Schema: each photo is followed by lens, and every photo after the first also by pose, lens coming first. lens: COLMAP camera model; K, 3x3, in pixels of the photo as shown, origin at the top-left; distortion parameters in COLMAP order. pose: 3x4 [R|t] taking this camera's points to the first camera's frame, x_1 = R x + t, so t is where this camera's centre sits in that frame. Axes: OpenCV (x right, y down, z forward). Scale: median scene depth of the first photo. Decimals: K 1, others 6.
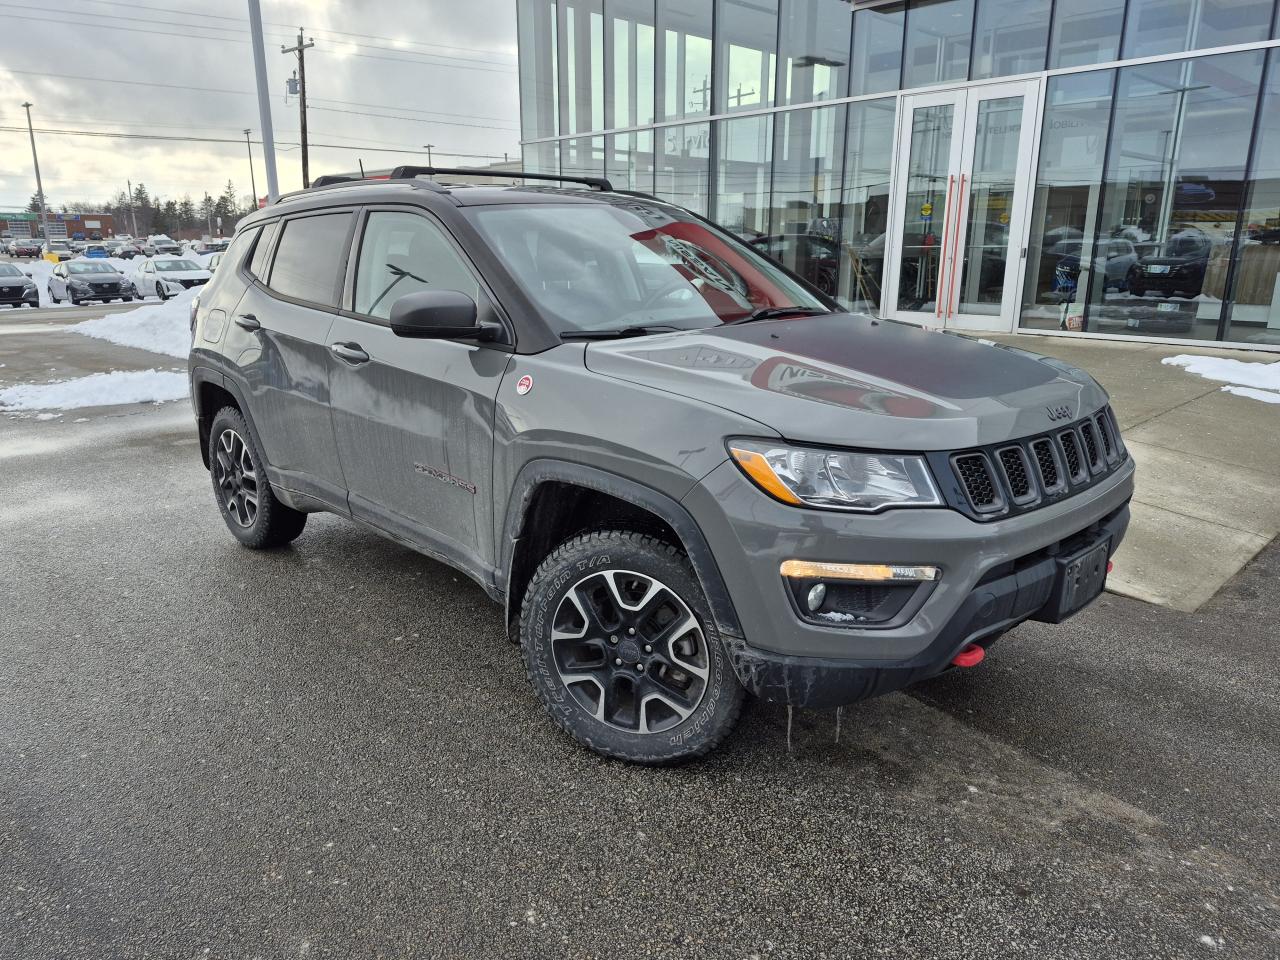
lens RADIAL K [[898.7, 0, 643.3], [0, 898.7, 483.5], [0, 0, 1]] dist [0.046613, -0.039733]
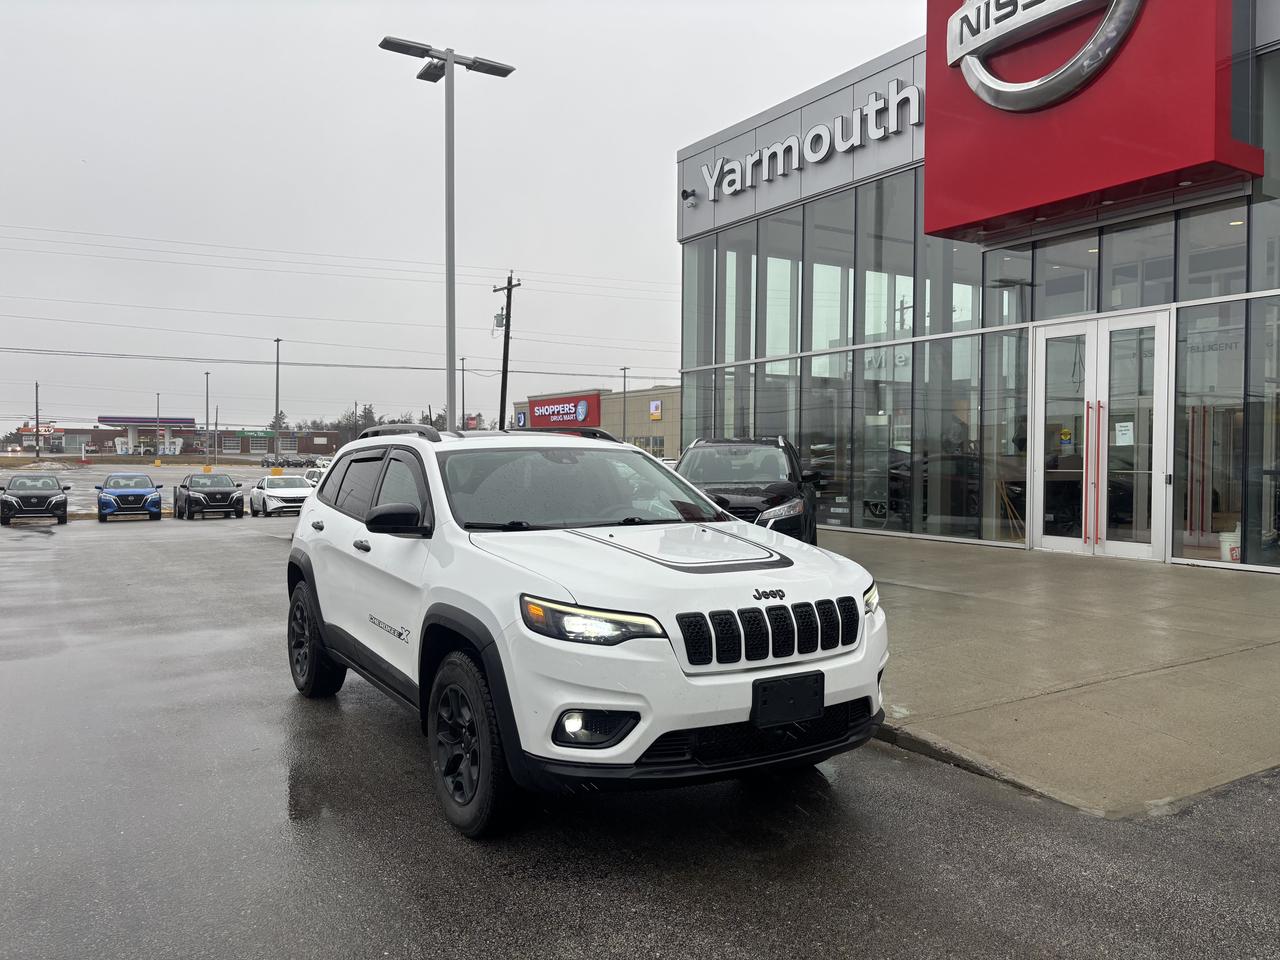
lens RADIAL K [[973.0, 0, 636.1], [0, 973.0, 467.6], [0, 0, 1]] dist [0.043194, -0.021424]
pose [[0.976782, 0.008041, -0.214085, 0.086626], [-0.060898, 0.968495, -0.241473, 0.015283], [0.205398, 0.248904, 0.946498, -0.085848]]
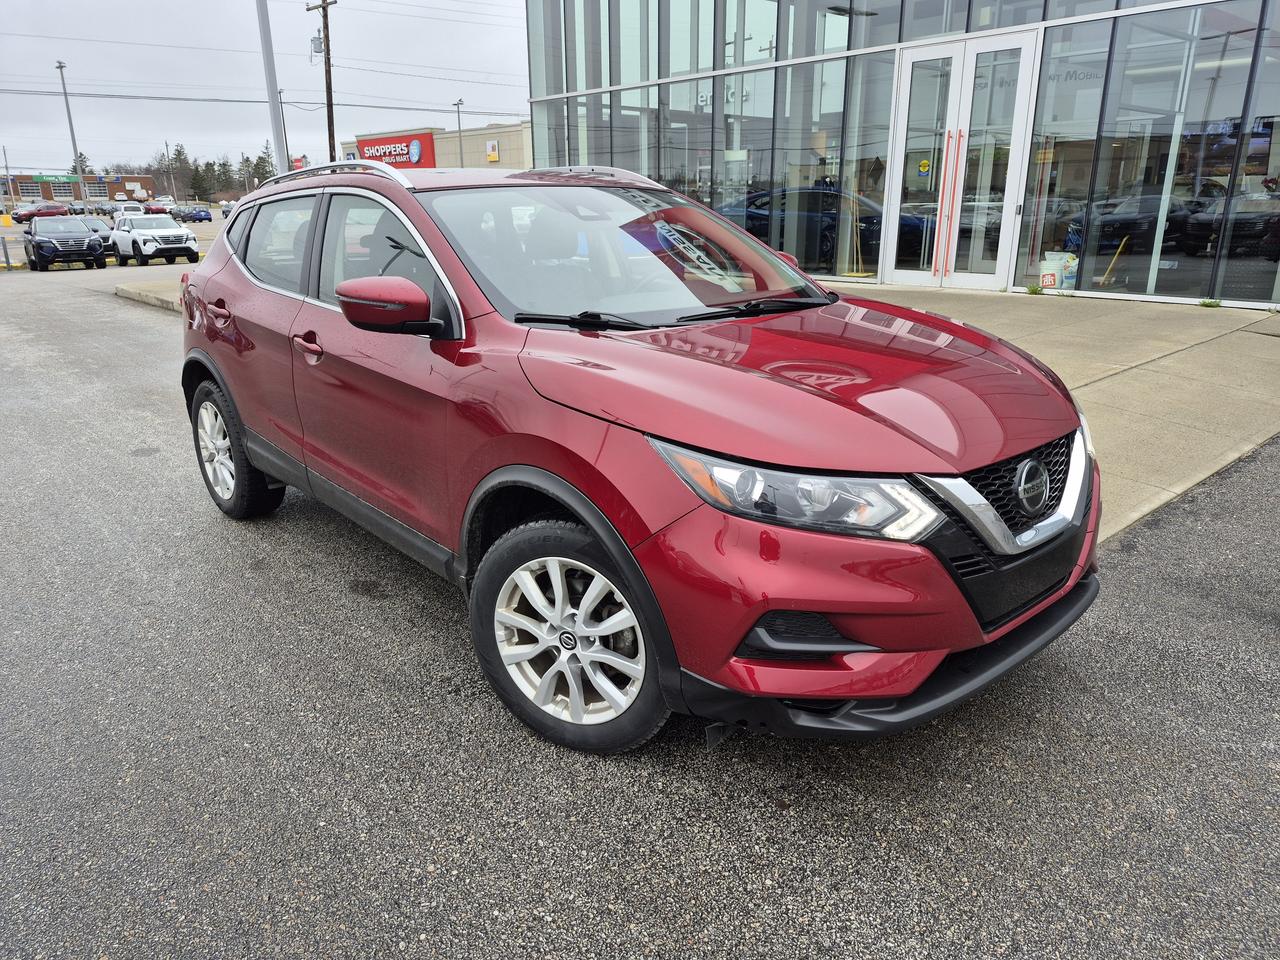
lens RADIAL K [[902.5, 0, 642.3], [0, 902.5, 483.5], [0, 0, 1]] dist [0.034347, -0.025298]
pose [[0.999188, 0.004409, -0.040051, 0.046364], [-0.002691, 0.999079, 0.042832, 0.001683], [0.040203, -0.042689, 0.998279, -0.015624]]
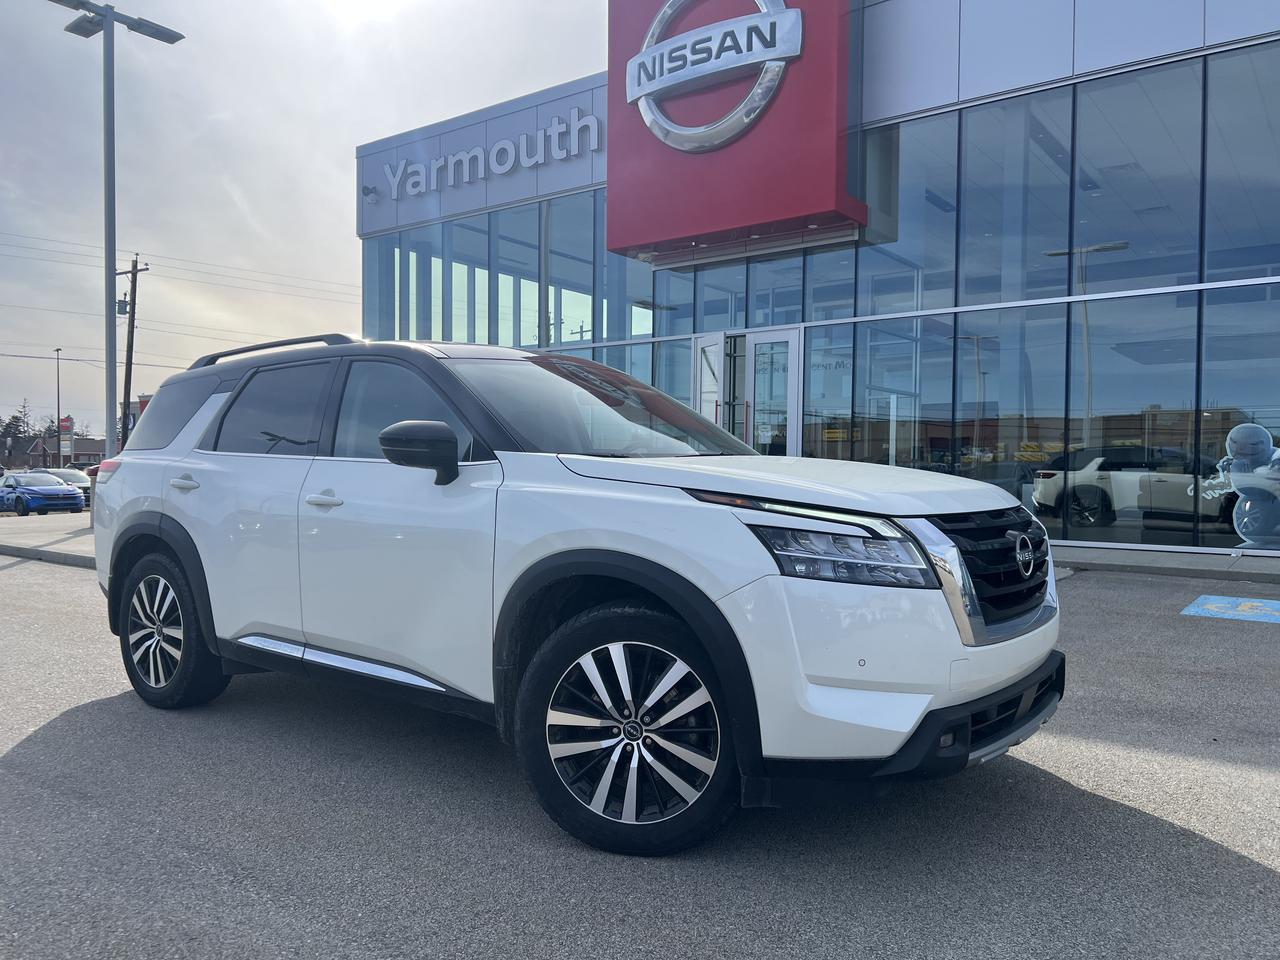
lens RADIAL K [[966.2, 0, 638.8], [0, 966.2, 487.4], [0, 0, 1]] dist [0.045664, -0.038447]
pose [[0.988420, 0.006364, 0.151610, 0.020620], [0.030157, 0.970952, -0.237365, 0.060875], [-0.148717, 0.239188, 0.959517, -0.155975]]
